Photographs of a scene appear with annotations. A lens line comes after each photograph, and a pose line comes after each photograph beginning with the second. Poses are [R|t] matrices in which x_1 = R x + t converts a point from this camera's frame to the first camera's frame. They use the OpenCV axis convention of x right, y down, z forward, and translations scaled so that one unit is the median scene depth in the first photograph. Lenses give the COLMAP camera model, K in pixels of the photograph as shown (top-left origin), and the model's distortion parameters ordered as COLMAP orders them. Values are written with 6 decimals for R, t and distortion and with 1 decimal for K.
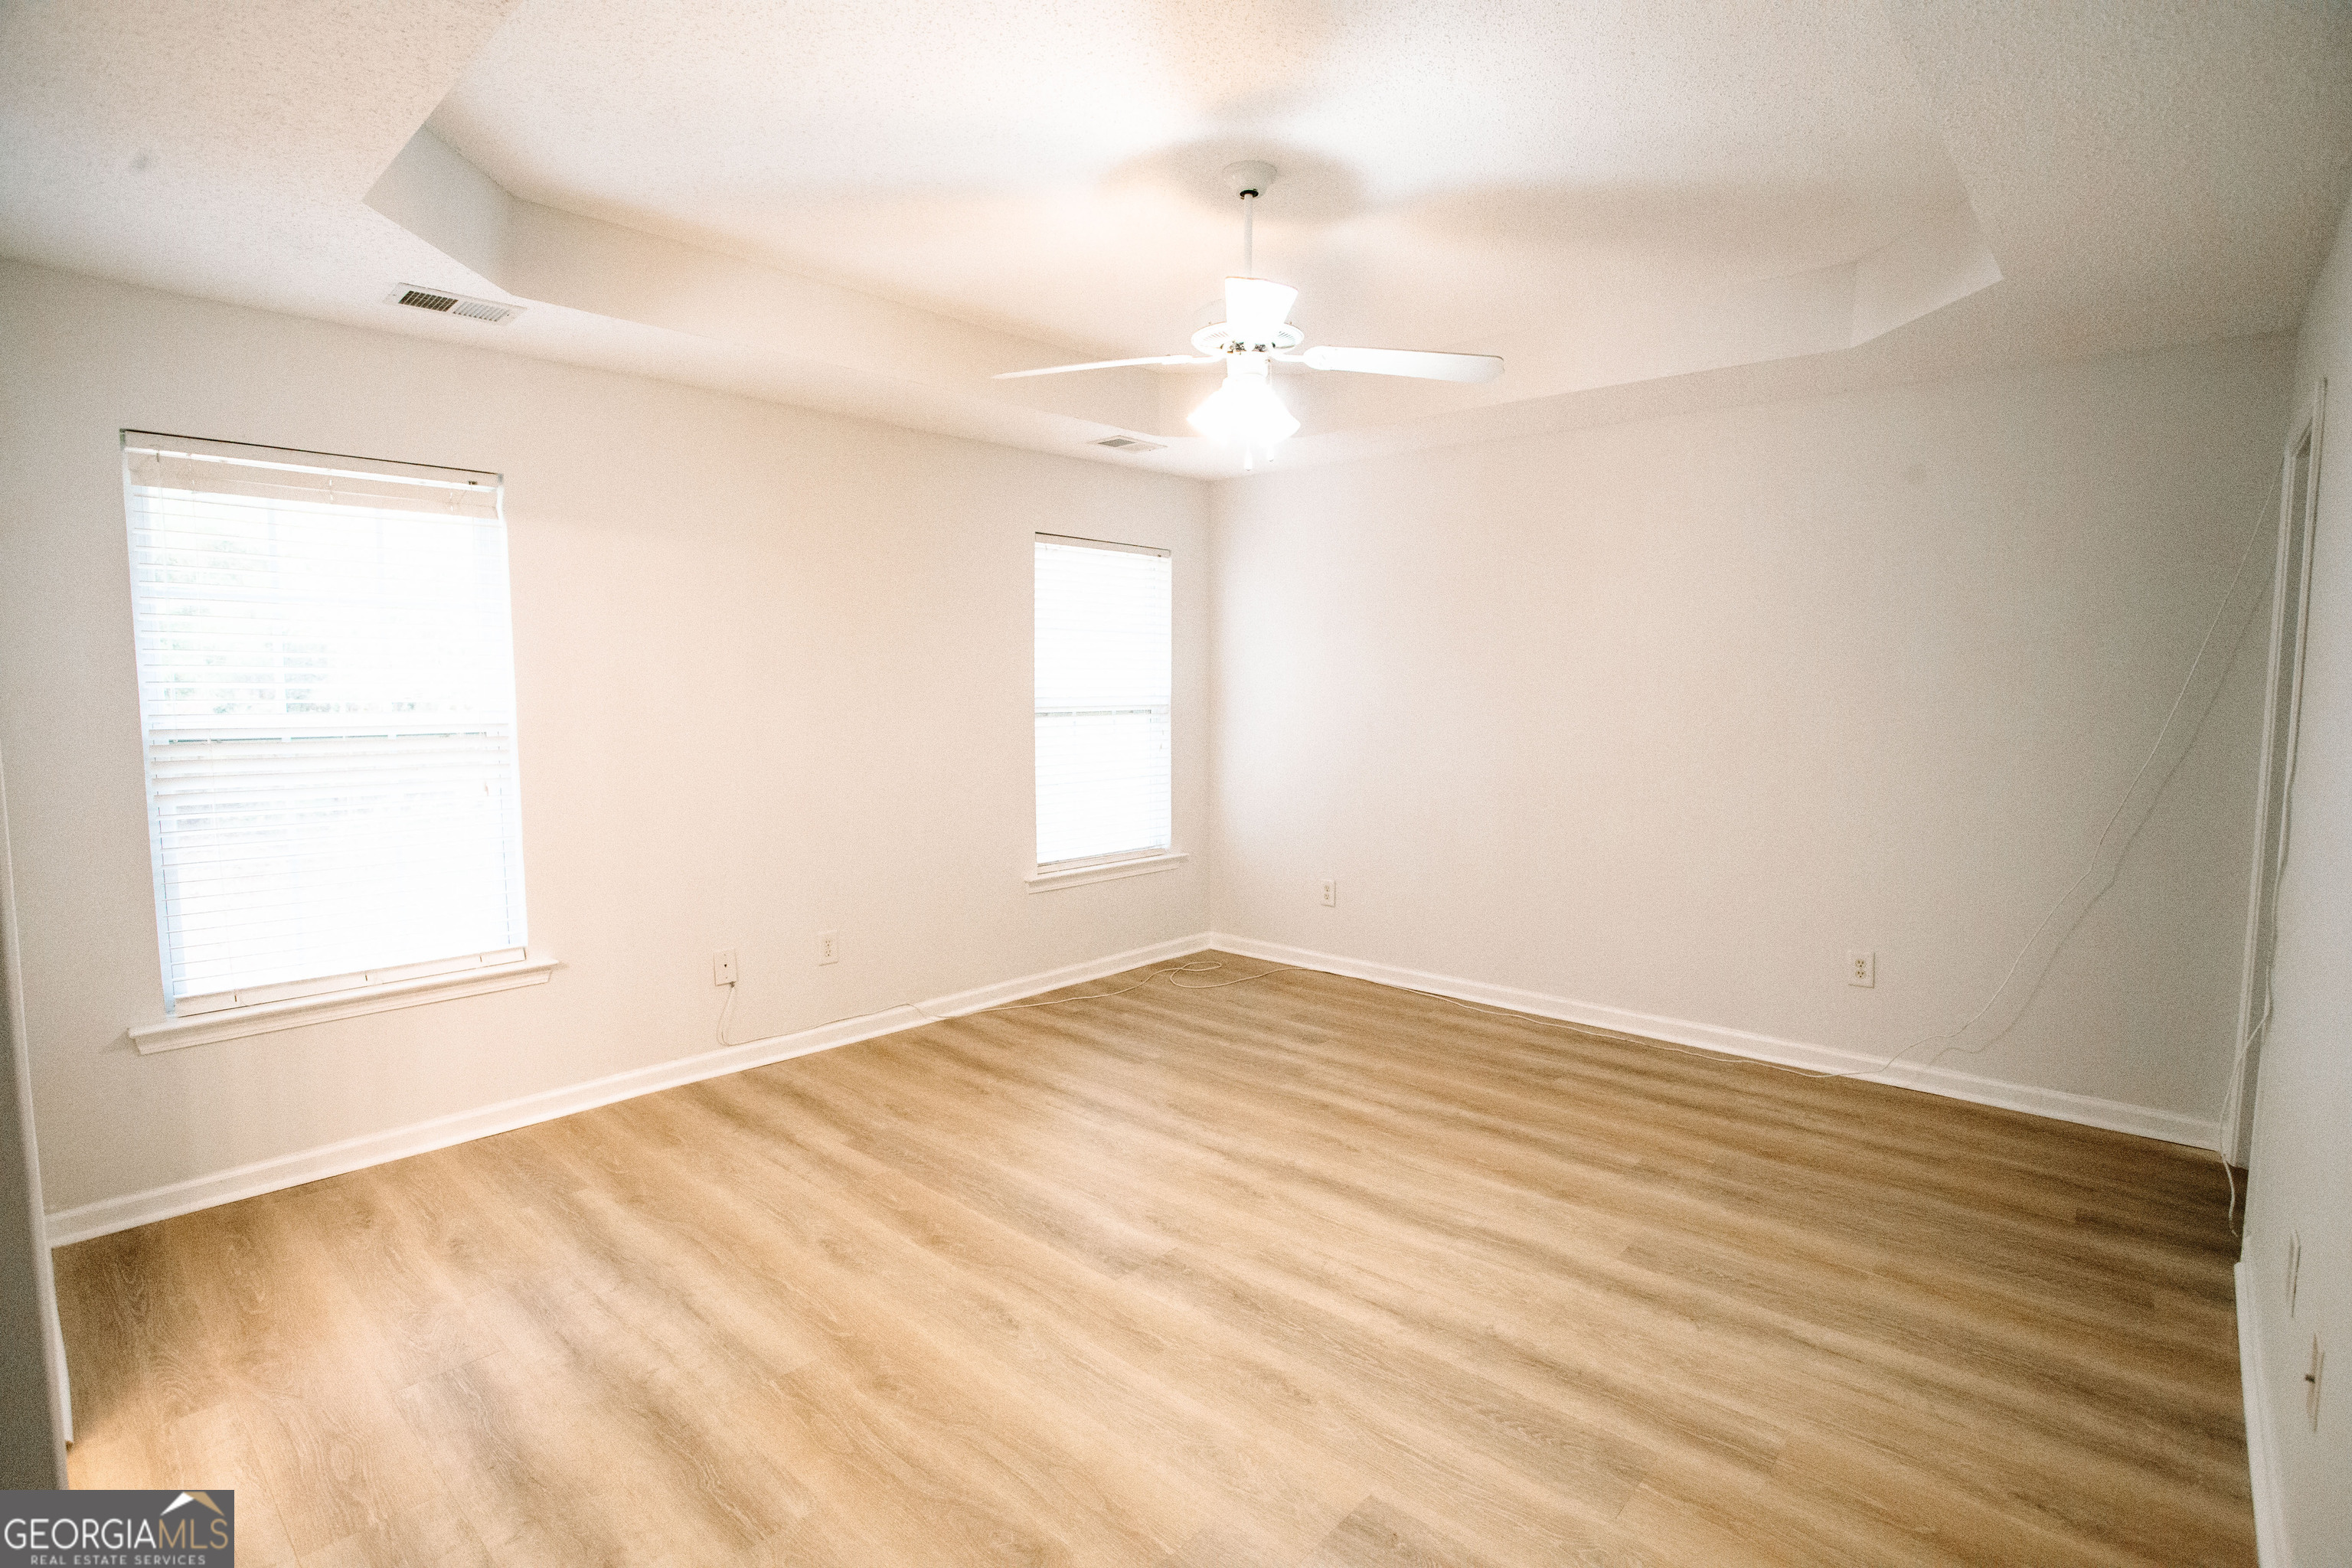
lens RADIAL K [[1142.0, 0, 1169.5], [0, 1142.0, 786.6], [0, 0, 1]] dist [-0.027046, 0.000446]
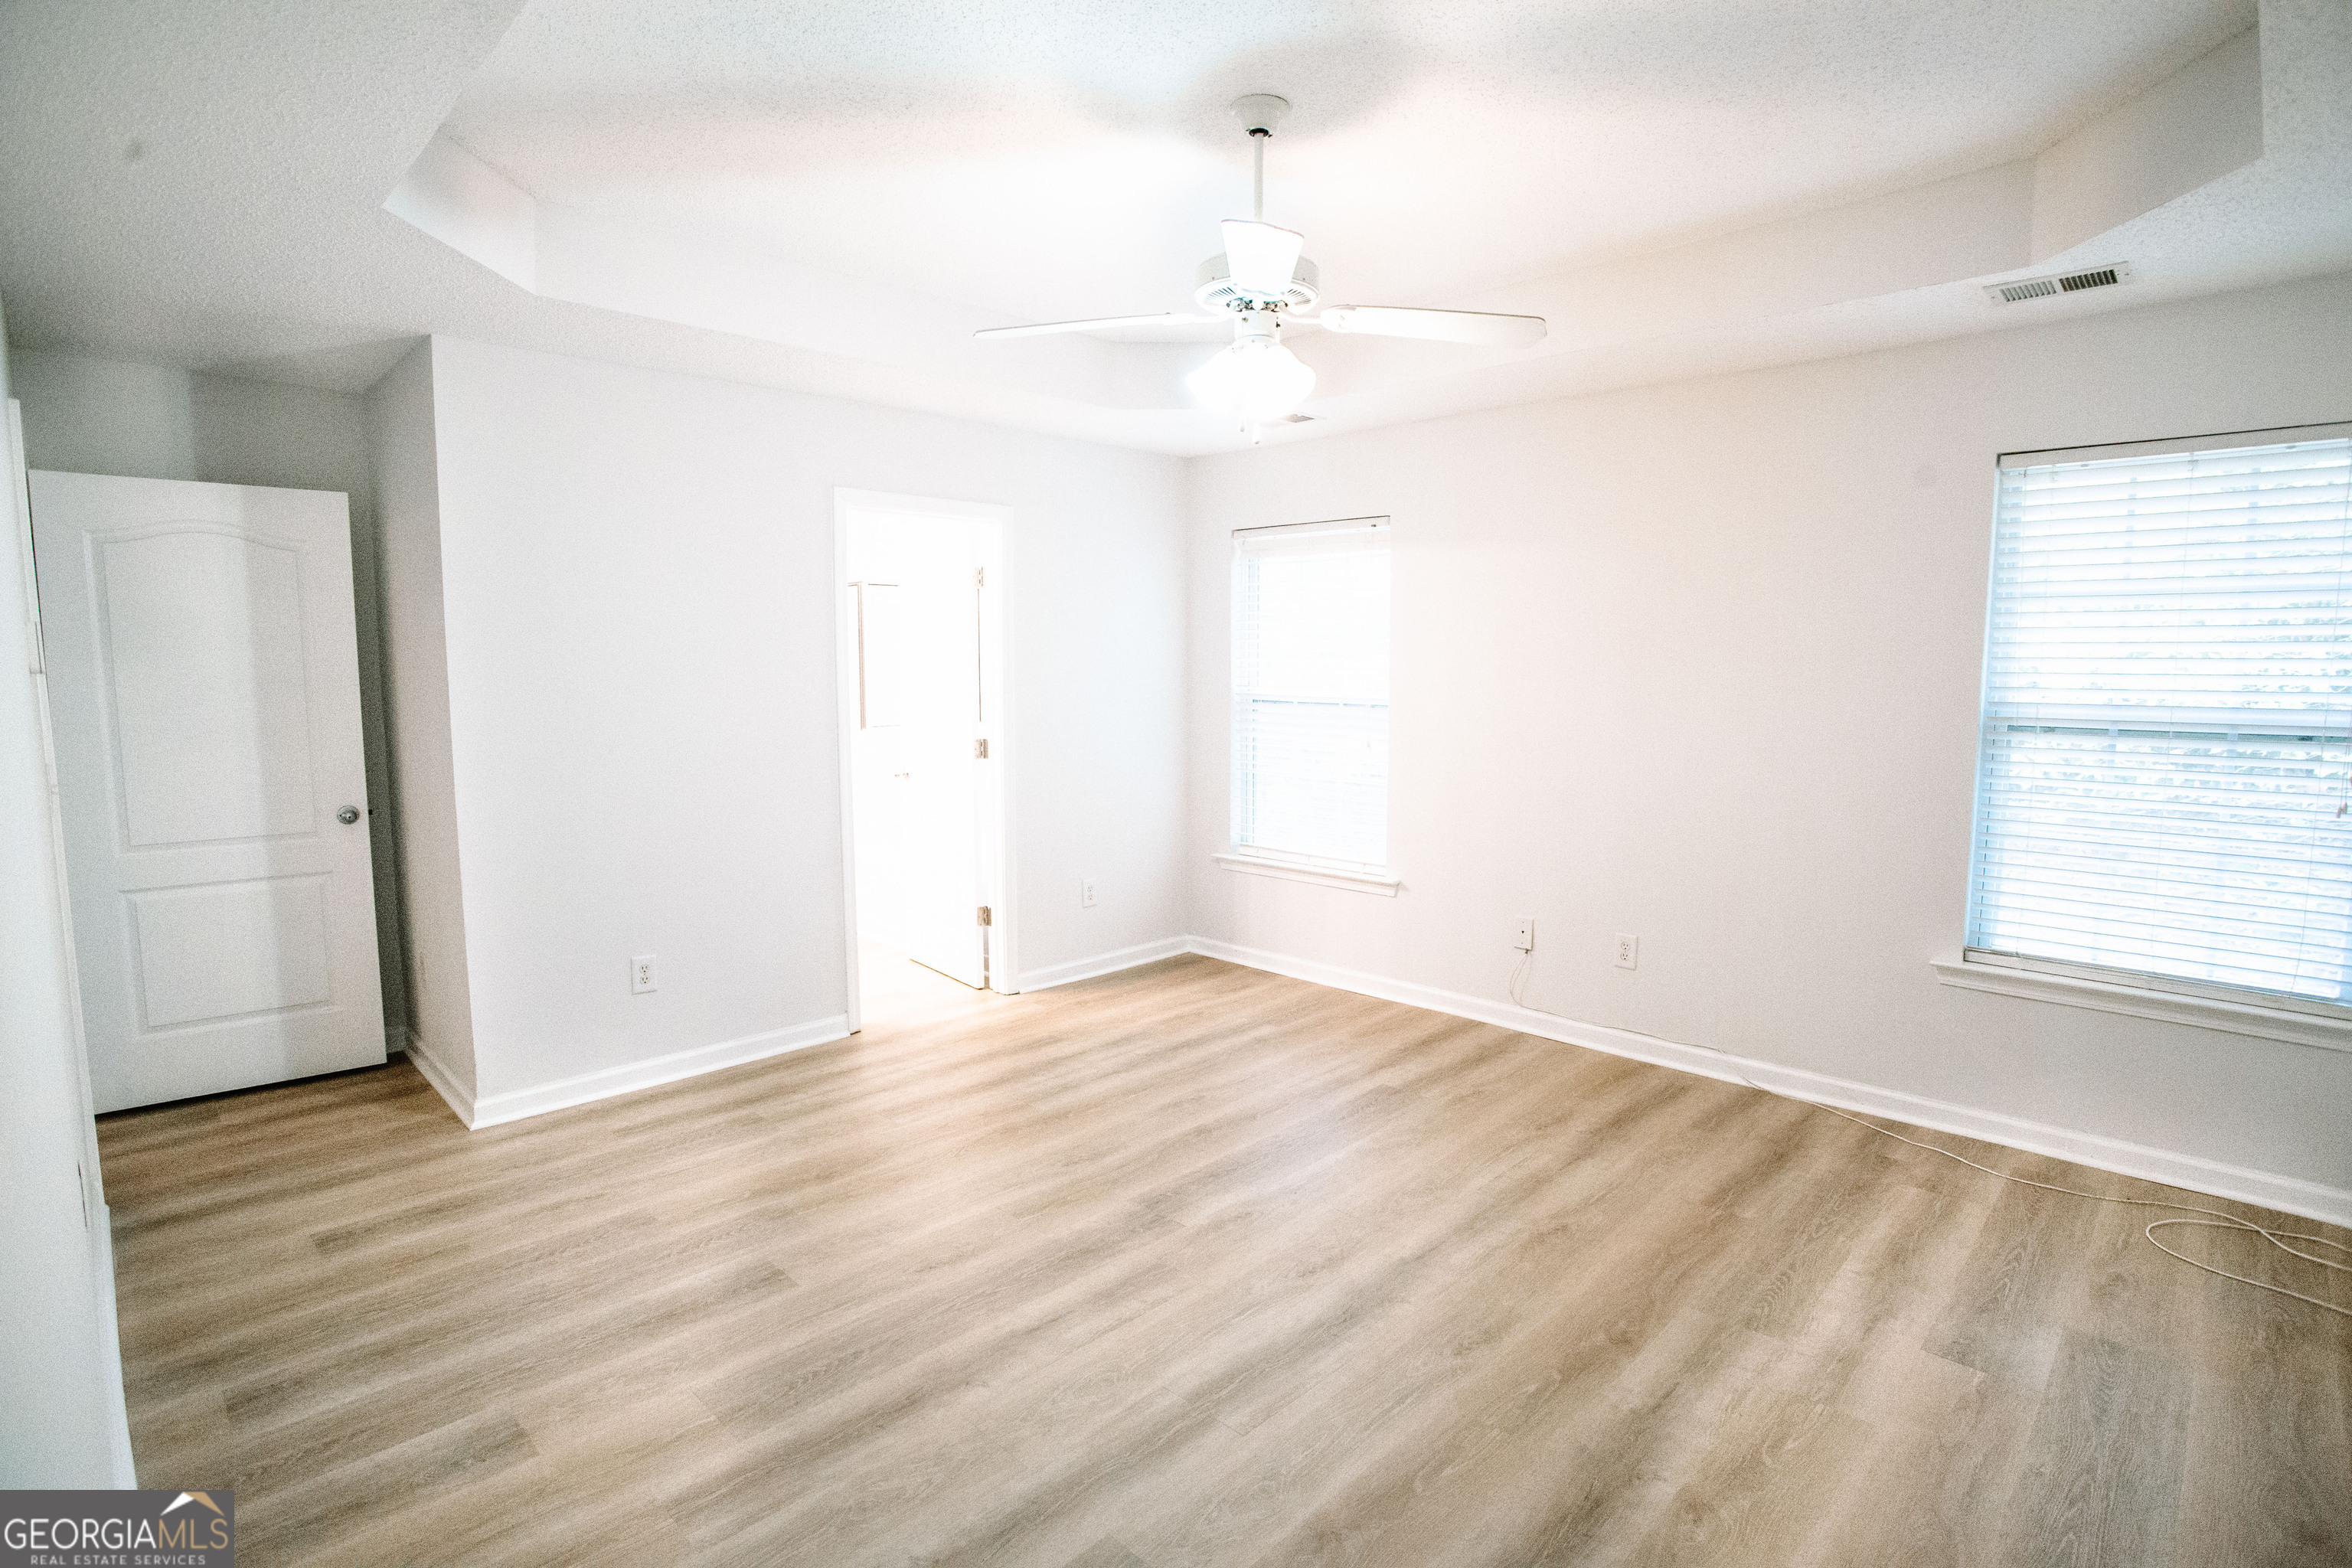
lens RADIAL K [[1142.0, 0, 1169.5], [0, 1142.0, 786.6], [0, 0, 1]] dist [-0.027046, 0.000446]
pose [[-0.043315, 0.103673, -0.993668, 0.888183], [-0.085915, 0.990530, 0.107091, -0.085656], [0.995360, 0.090010, -0.033997, 0.890281]]
